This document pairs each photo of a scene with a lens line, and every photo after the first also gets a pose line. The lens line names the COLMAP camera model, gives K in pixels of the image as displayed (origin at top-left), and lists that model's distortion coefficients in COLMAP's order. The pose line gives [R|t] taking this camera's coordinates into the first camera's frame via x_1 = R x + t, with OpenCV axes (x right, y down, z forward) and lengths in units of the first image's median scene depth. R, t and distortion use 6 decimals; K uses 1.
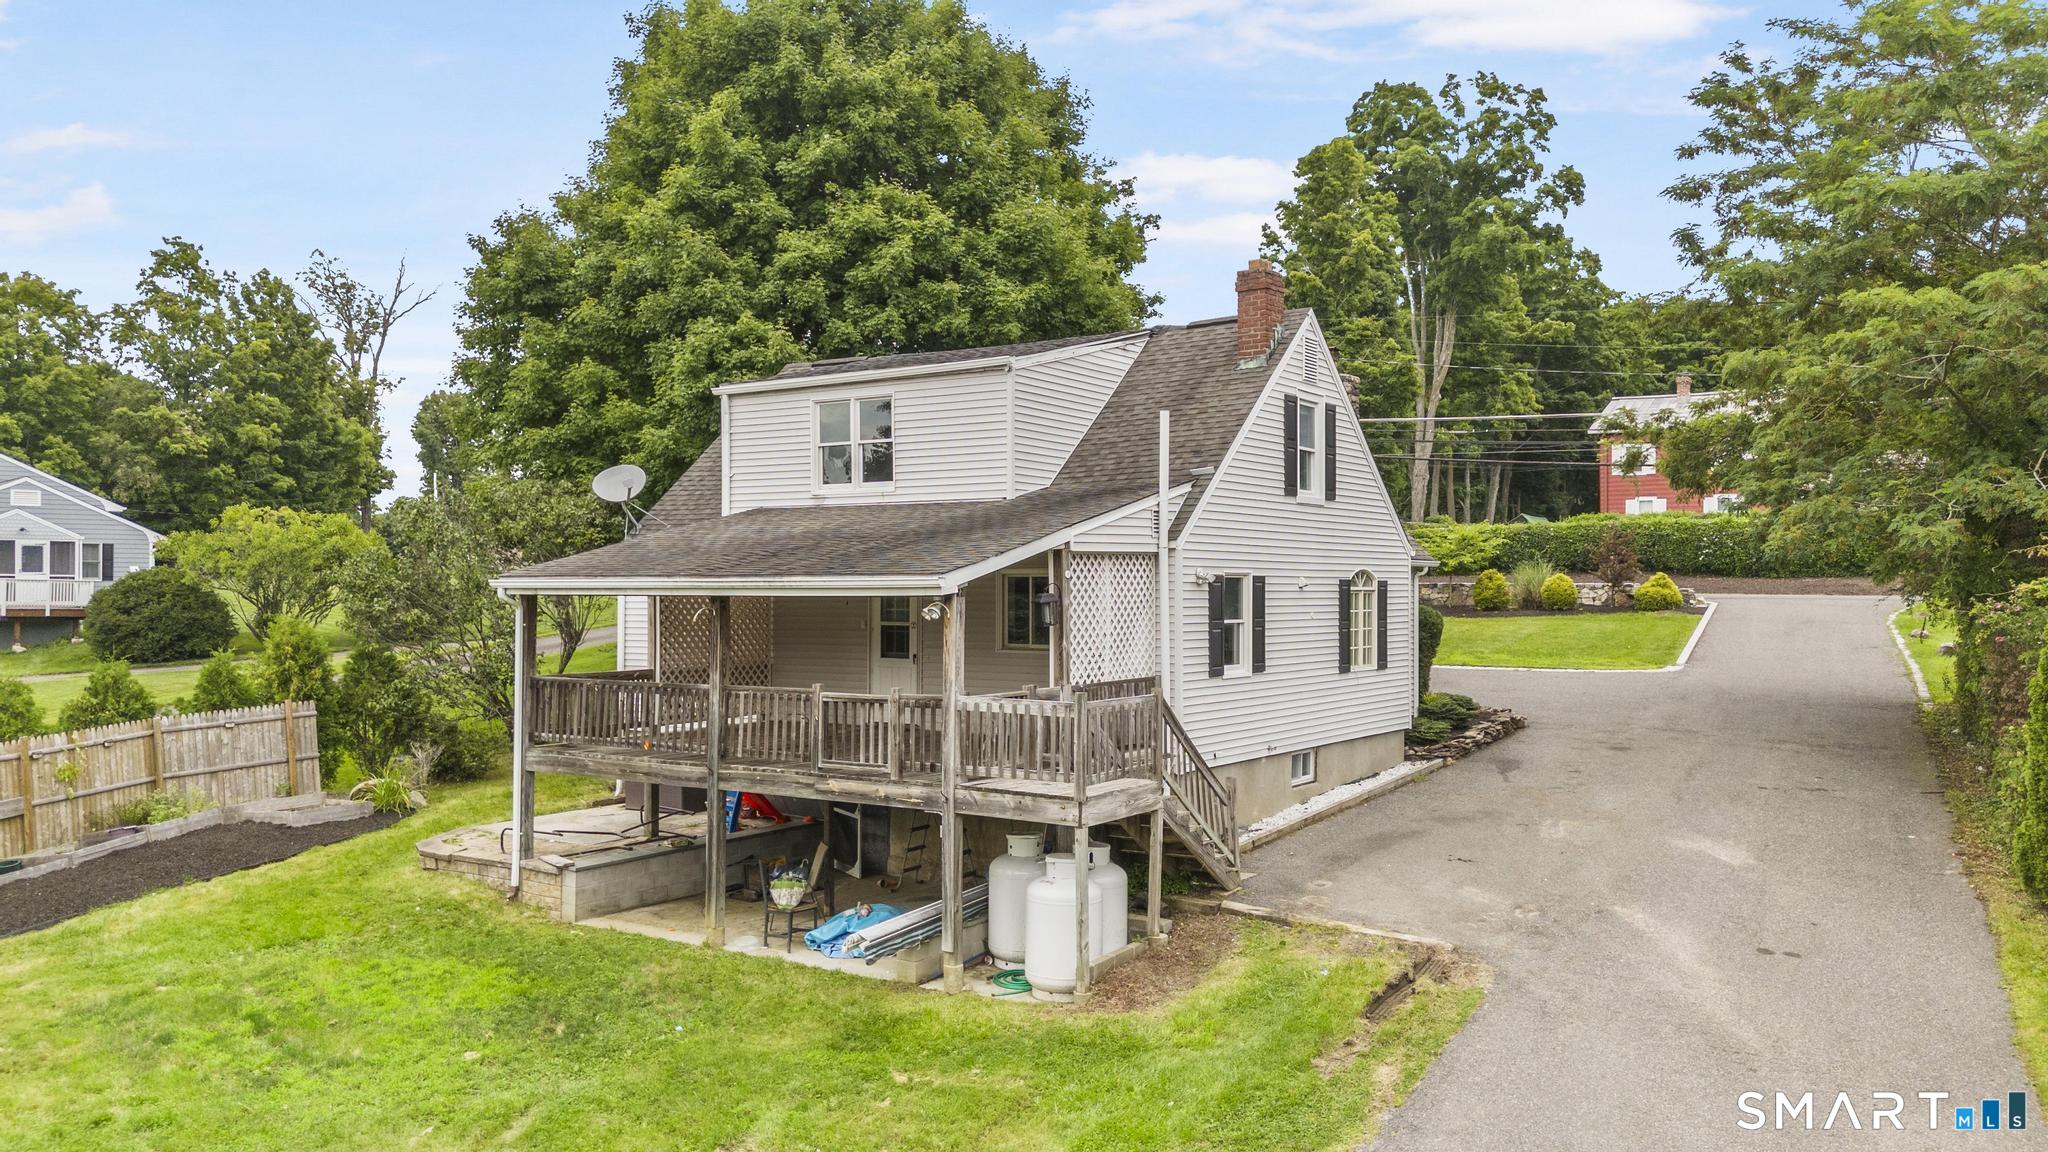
lens RADIAL K [[1503.9, 0, 1026.6], [0, 1503.9, 574.8], [0, 0, 1]] dist [0.035410, -0.014233]
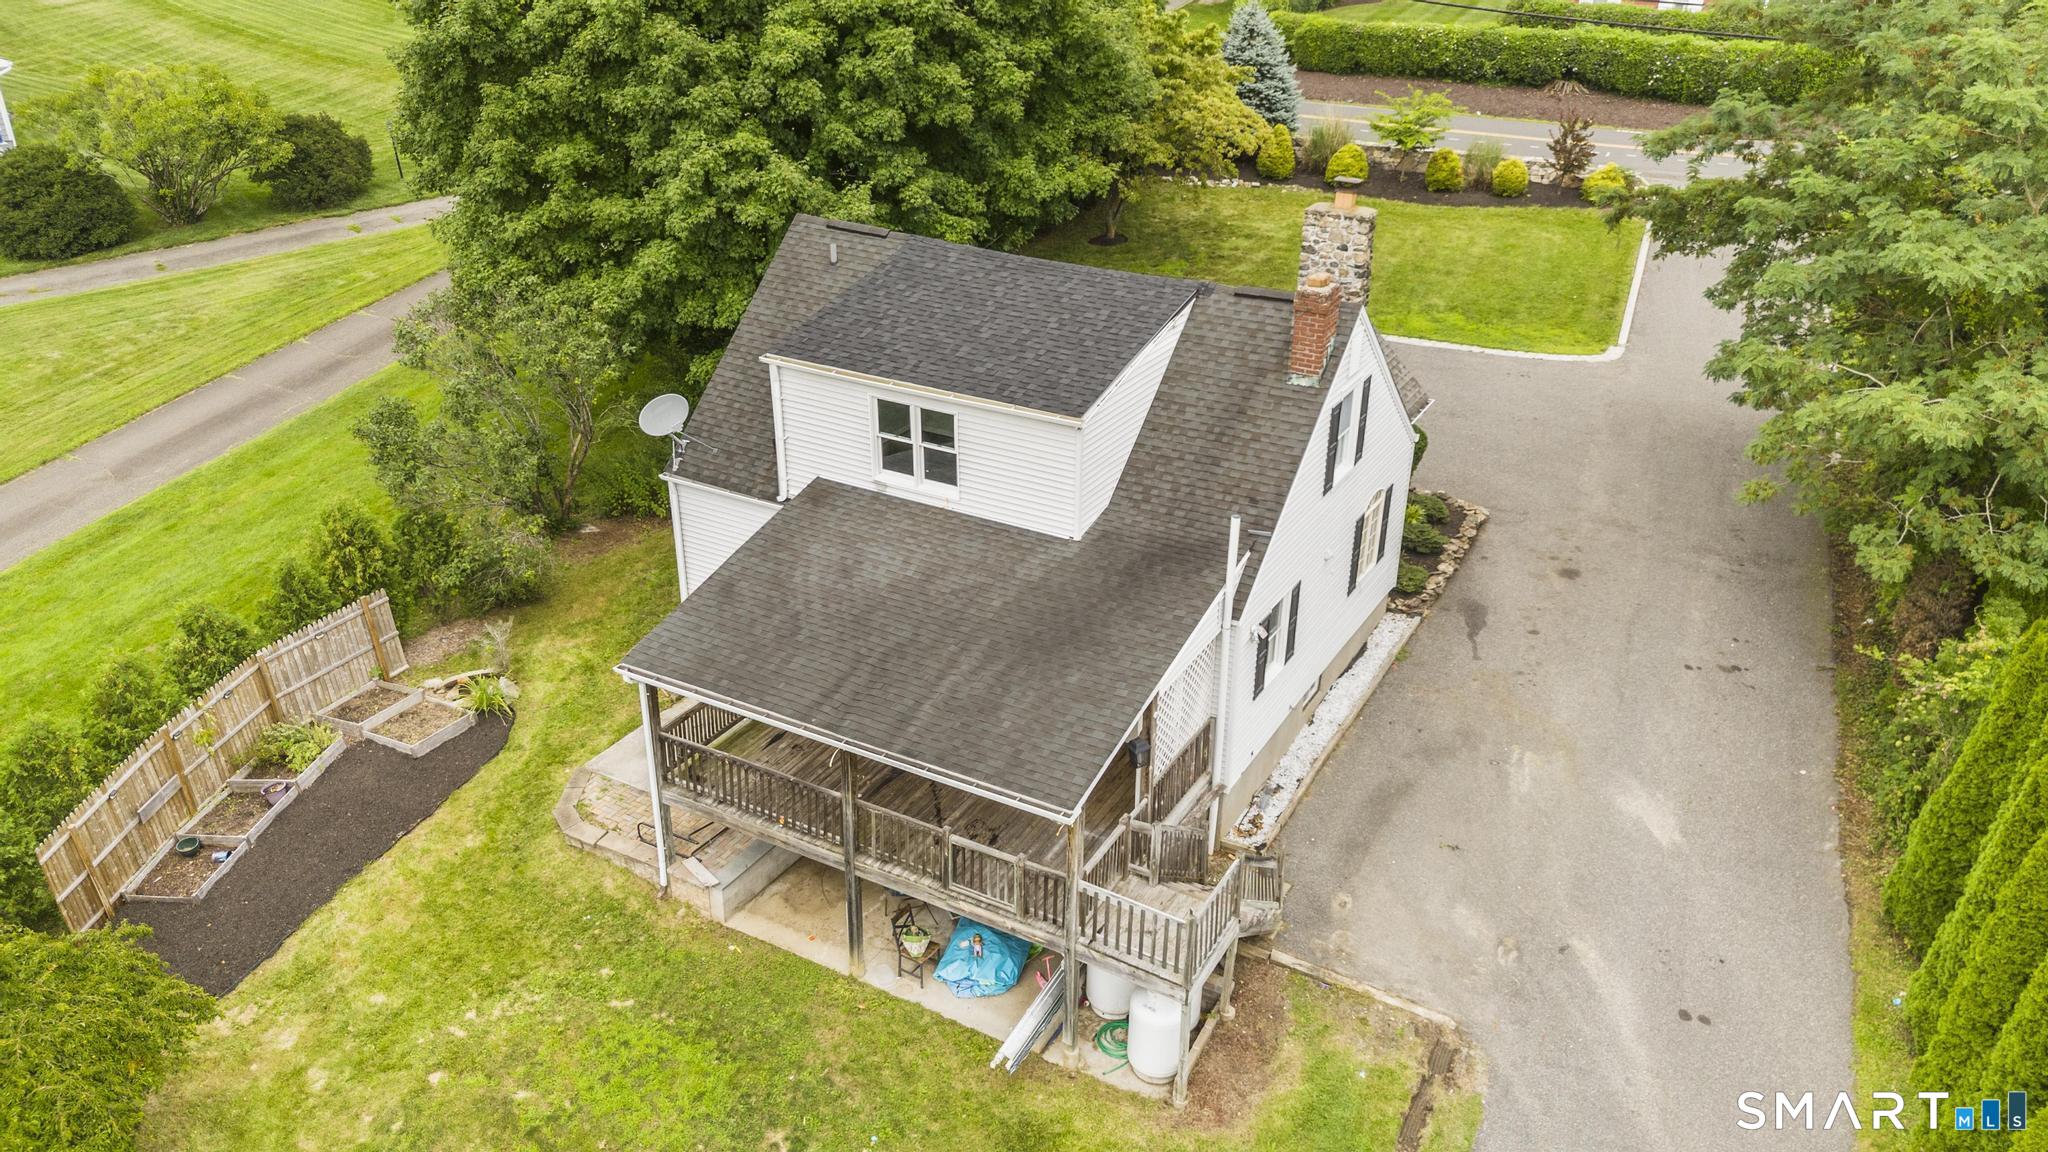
lens RADIAL K [[1503.9, 0, 1021.2], [0, 1503.9, 575.2], [0, 0, 1]] dist [0.035410, -0.014233]
pose [[0.996767, -0.032184, 0.073613, -0.090824], [-0.005292, 0.887966, 0.459878, -0.362635], [-0.080167, -0.458781, 0.884926, 0.027987]]
